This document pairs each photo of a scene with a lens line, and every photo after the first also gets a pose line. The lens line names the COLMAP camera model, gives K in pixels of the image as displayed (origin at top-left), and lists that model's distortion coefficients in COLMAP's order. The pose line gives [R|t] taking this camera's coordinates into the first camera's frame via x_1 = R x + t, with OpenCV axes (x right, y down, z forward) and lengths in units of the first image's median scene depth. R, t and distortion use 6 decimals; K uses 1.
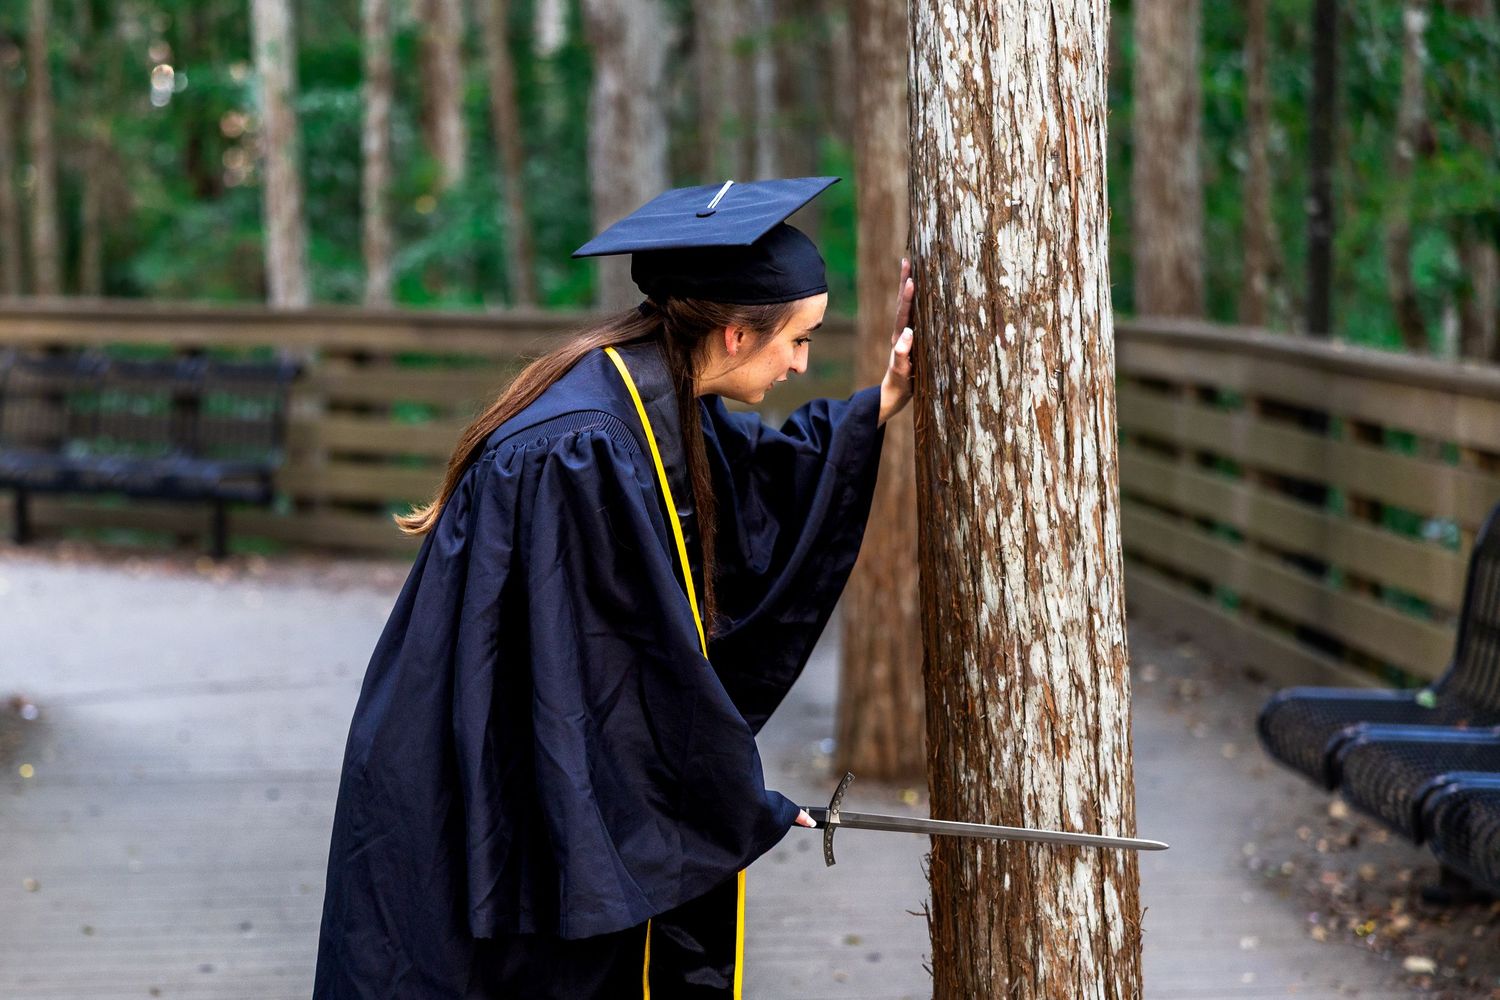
lens RADIAL K [[3411.6, 0, 572.3], [0, 3411.6, 501.3], [0, 0, 1]] dist [-0.042334, 0.304299]
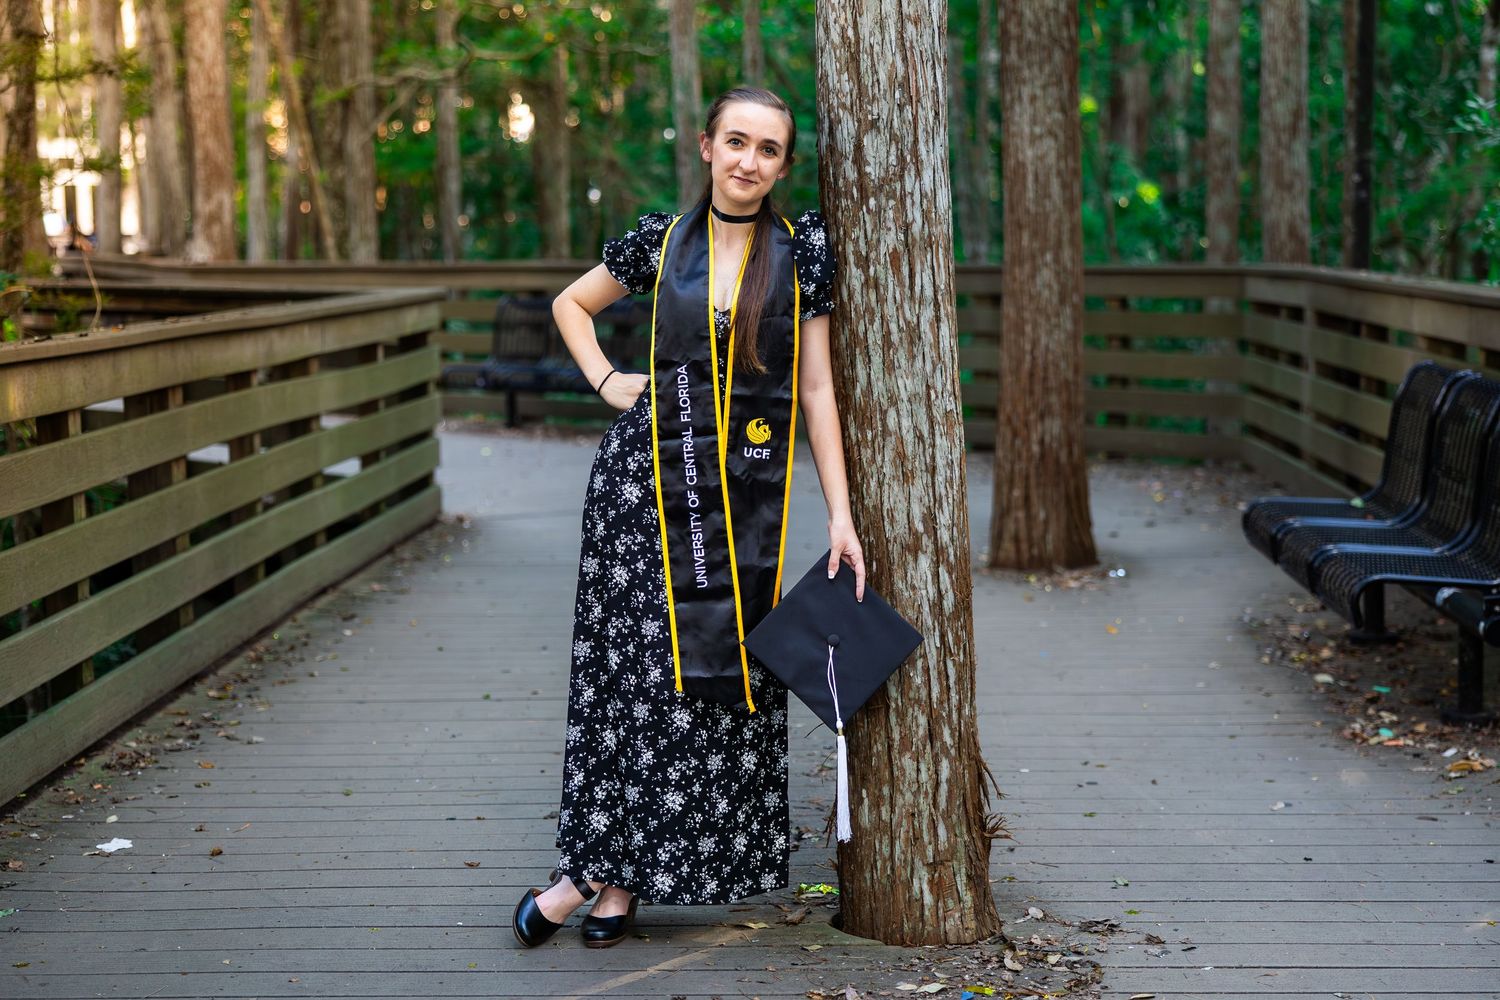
lens RADIAL K [[2417.5, 0, 752.4], [0, 2417.5, 447.3], [0, 0, 1]] dist [-0.008176, -0.039548]
pose [[0.994725, 0.004714, -0.102473, 0.184448], [-0.003955, 0.999963, 0.007607, 0.050755], [0.102505, -0.007162, 0.994707, -0.076583]]
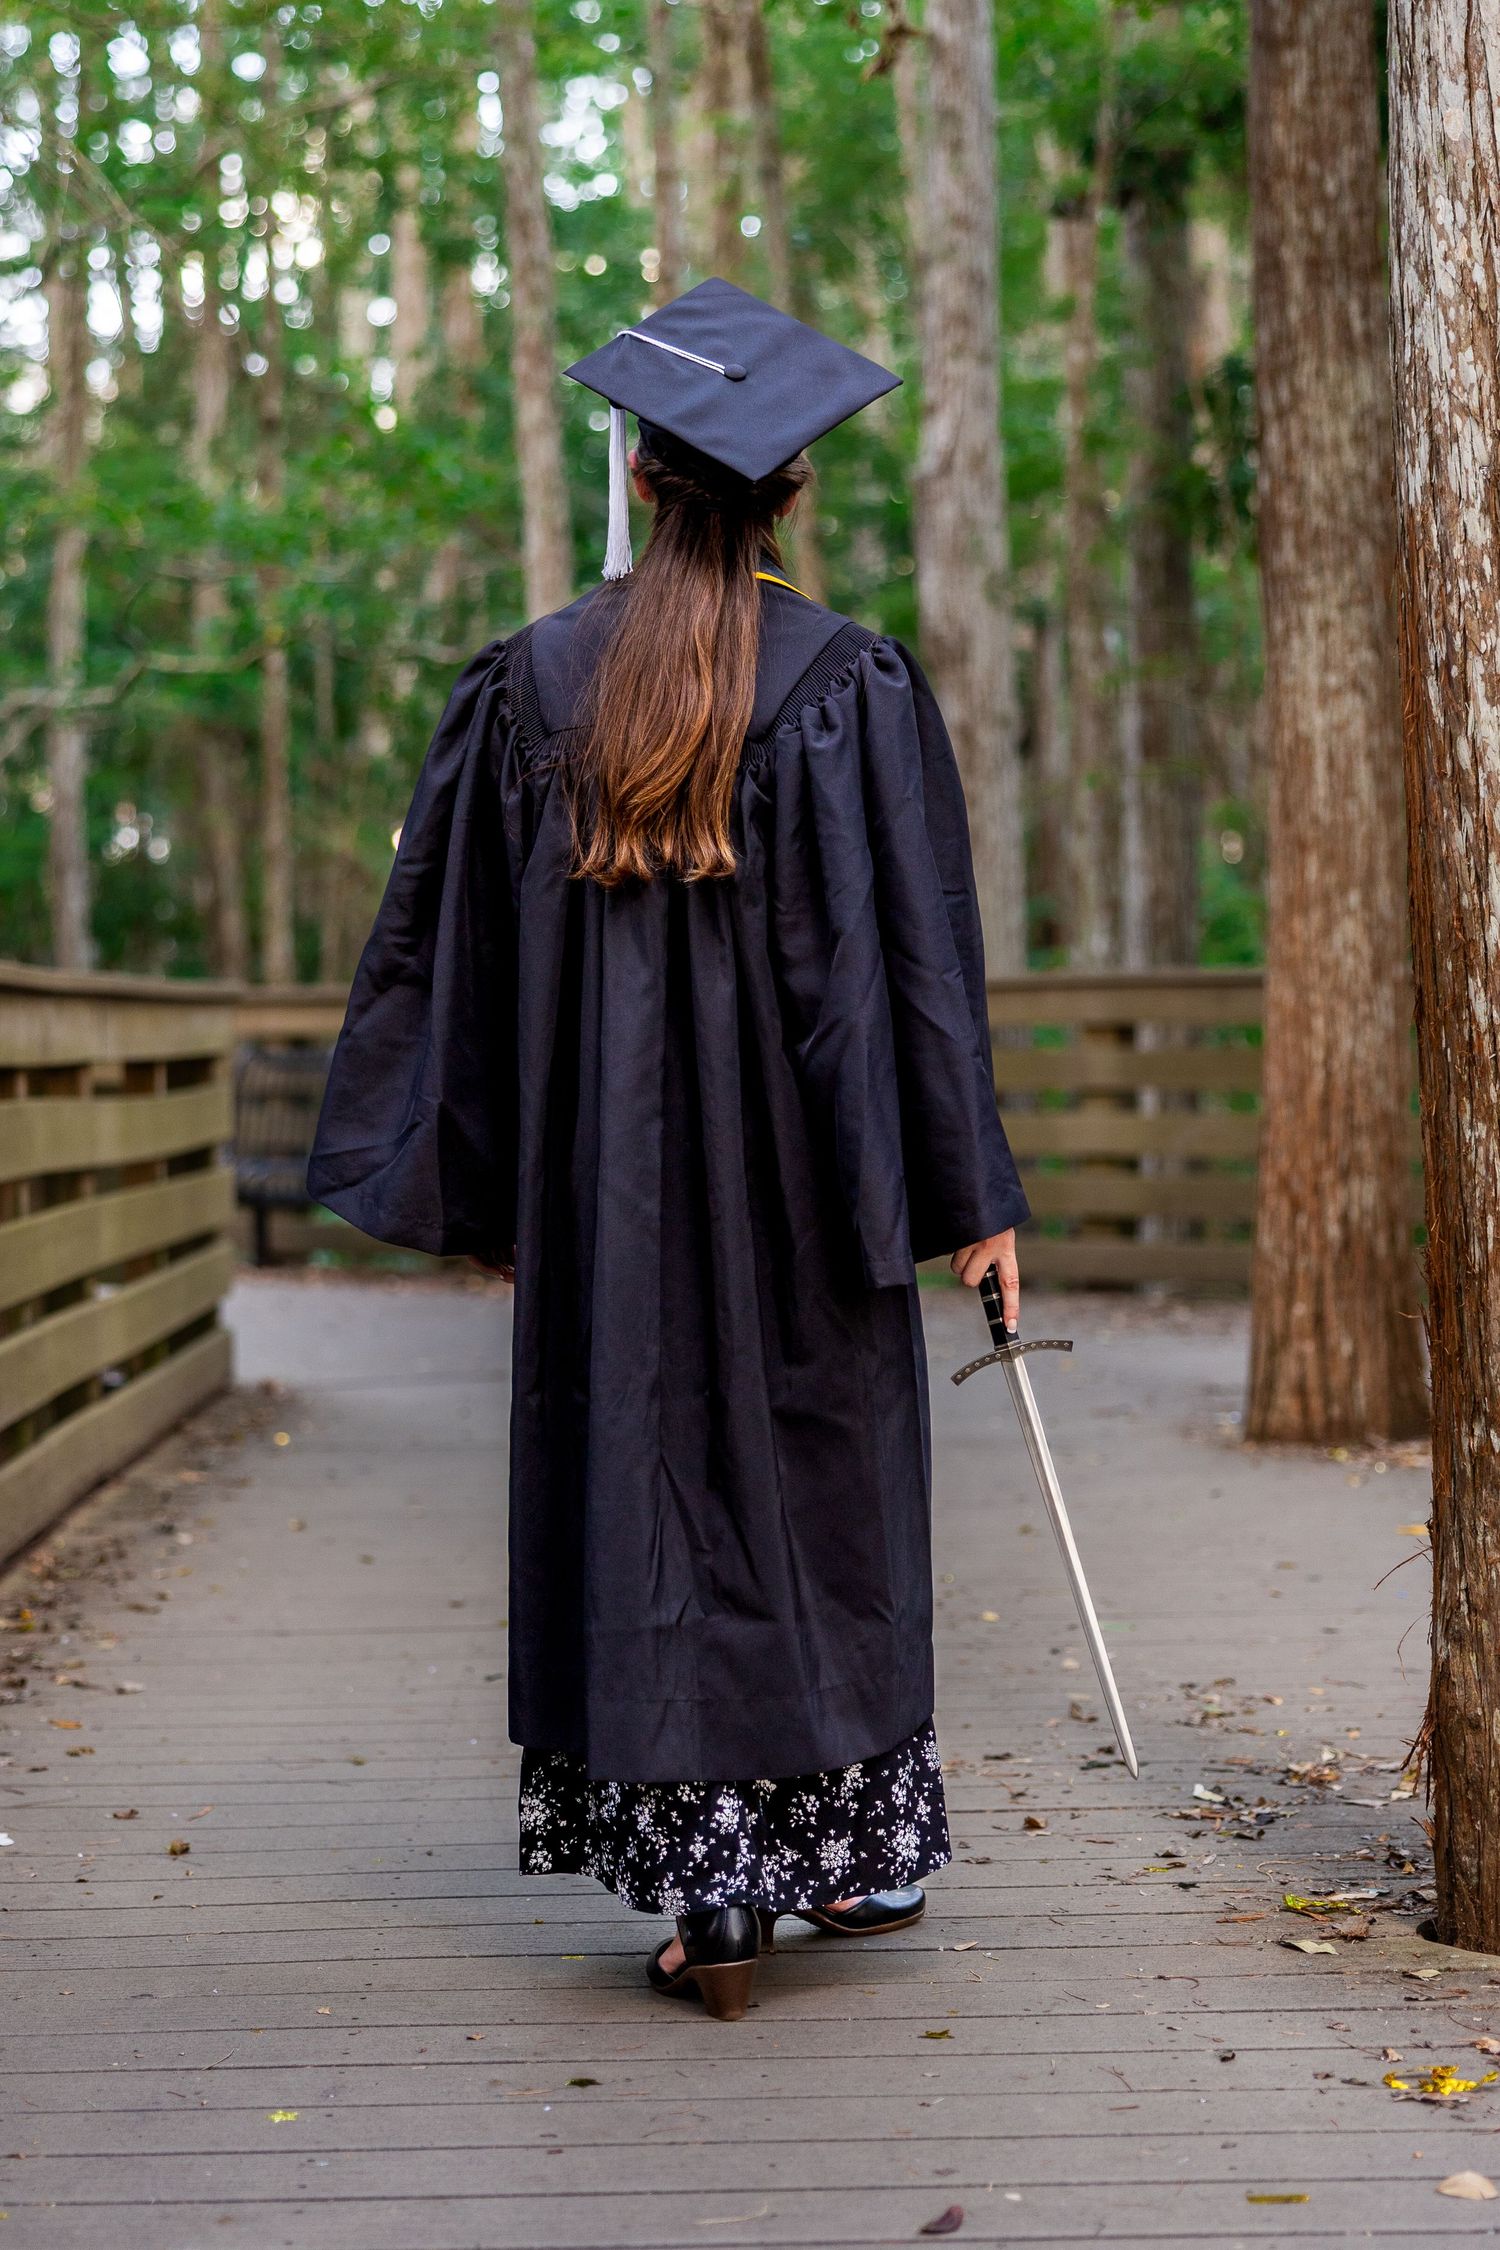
lens RADIAL K [[4003.9, 0, 597.4], [0, 4003.9, 1123.6], [0, 0, 1]] dist [0.010239, 0.006303]
pose [[0.997538, -0.004612, -0.069982, -0.027497], [0.000486, 0.998266, -0.058859, 0.136751], [0.070132, 0.058680, 0.995810, 0.023926]]
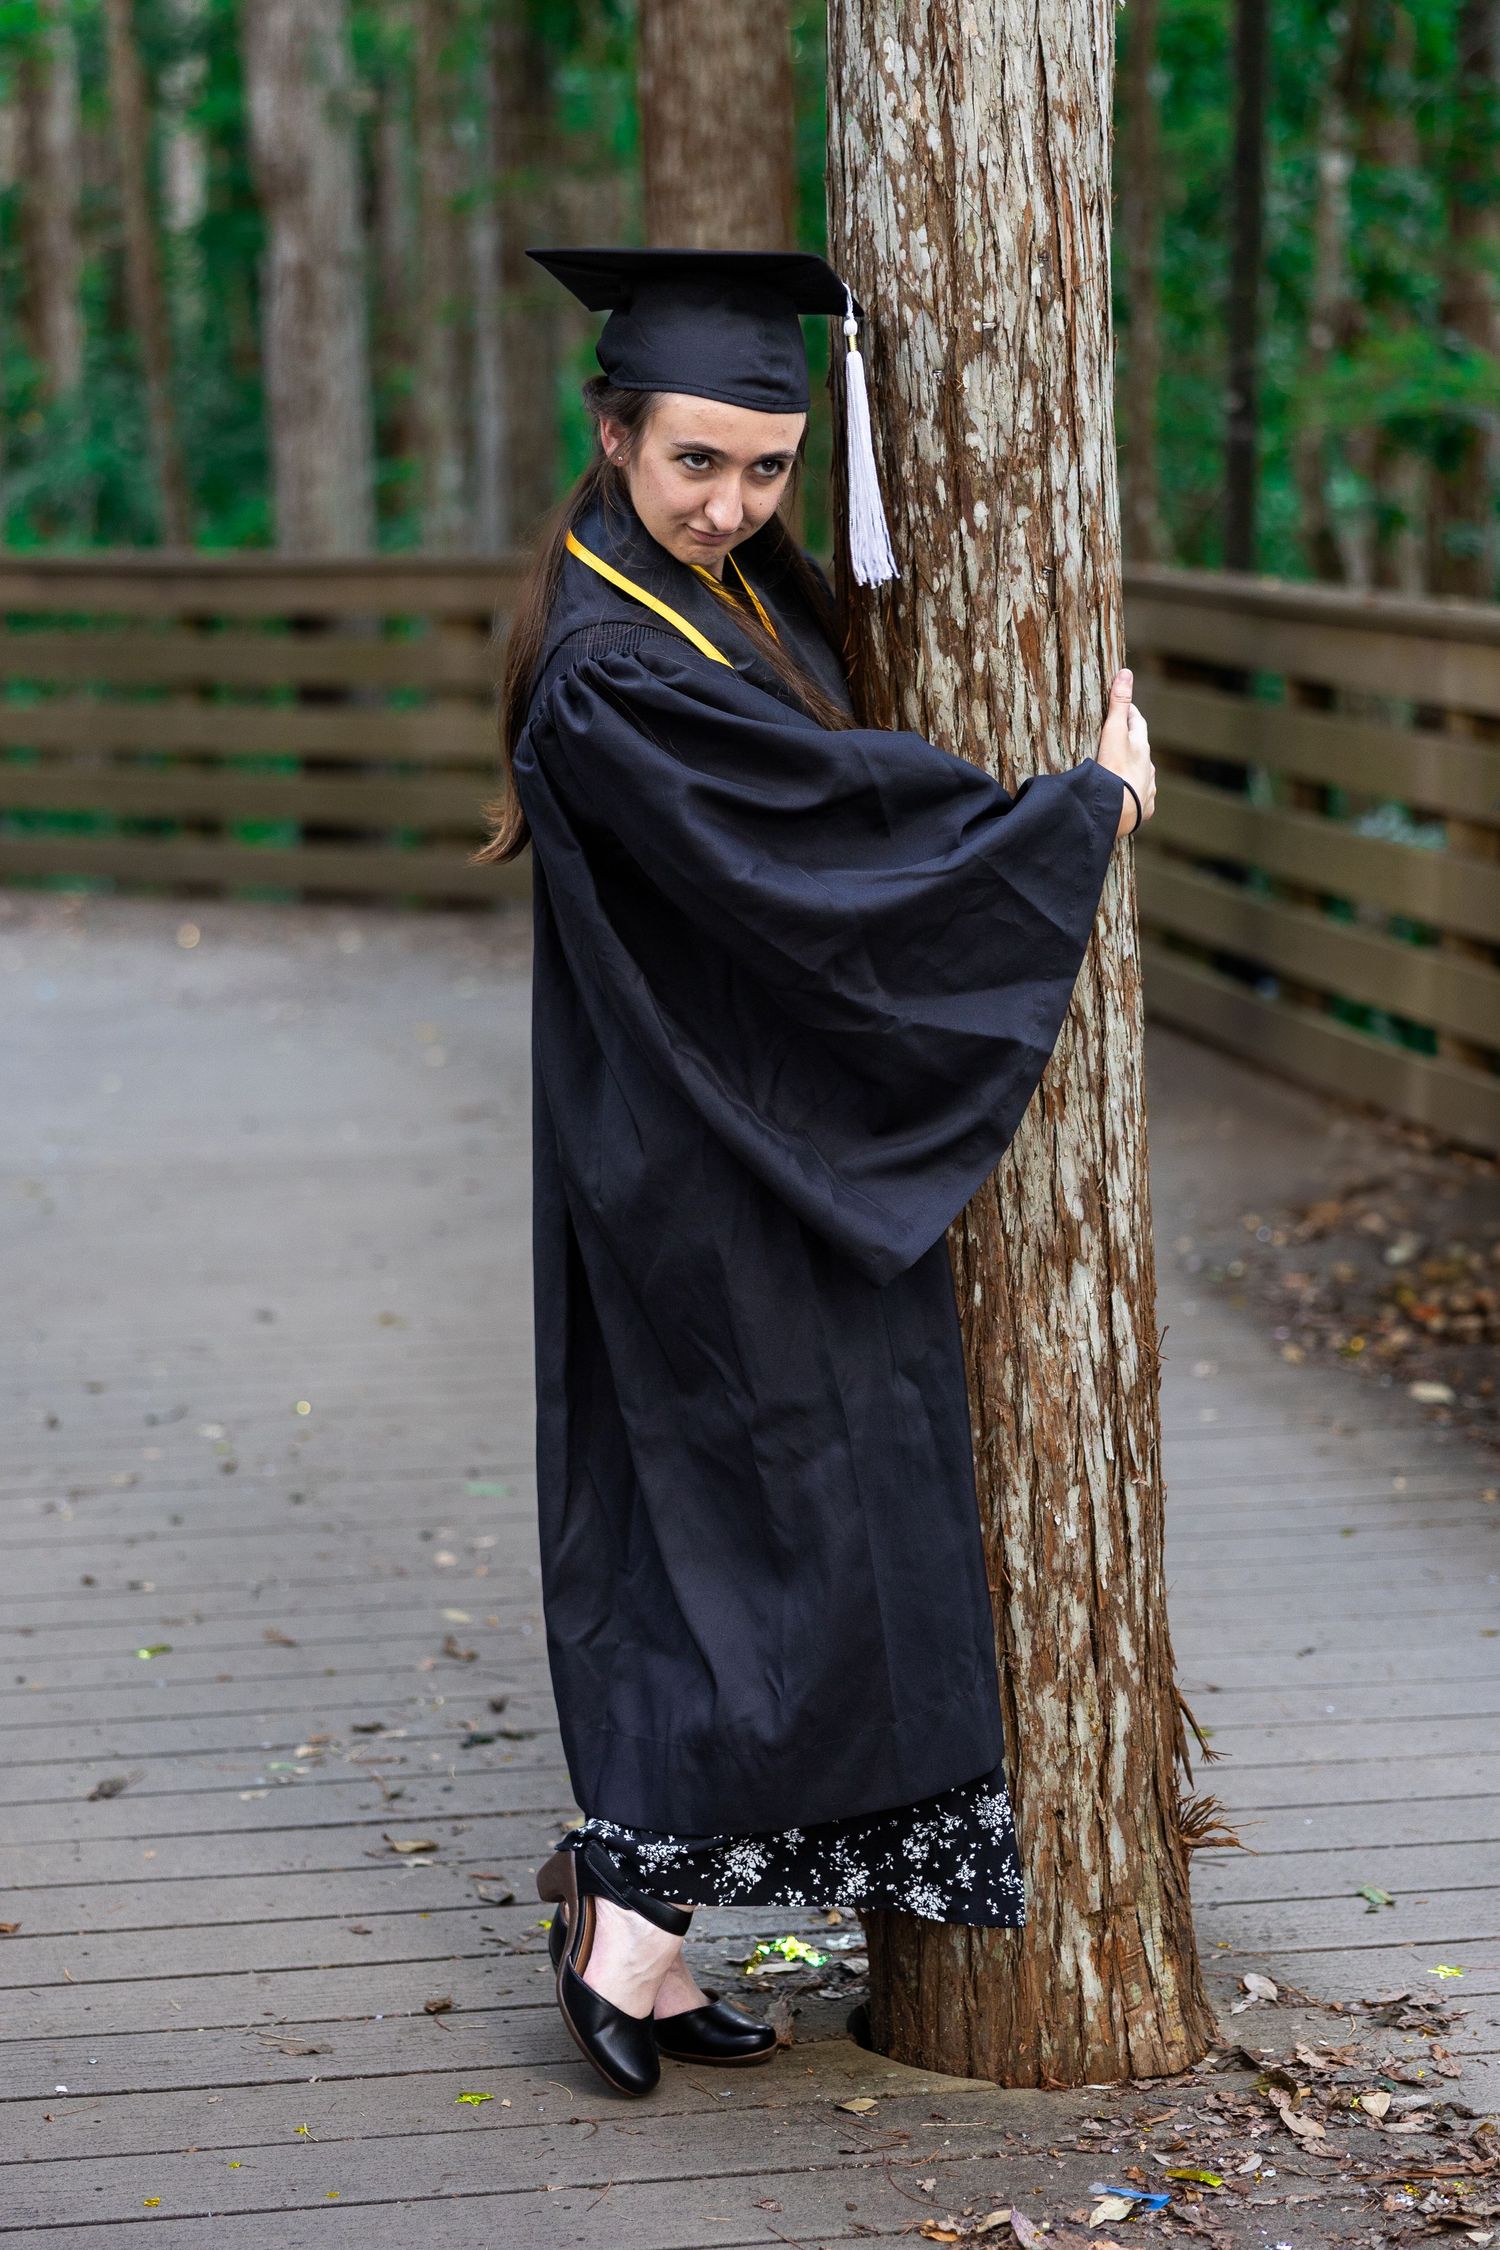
lens RADIAL K [[4332.5, 0, 592.2], [0, 4332.5, 1118.5], [0, 0, 1]] dist [-0.009464, 0.048189]
pose [[0.996083, -0.017326, 0.086703, -0.029968], [0.011314, 0.997528, 0.069357, 0.011647], [-0.087691, -0.068105, 0.993817, 0.113796]]
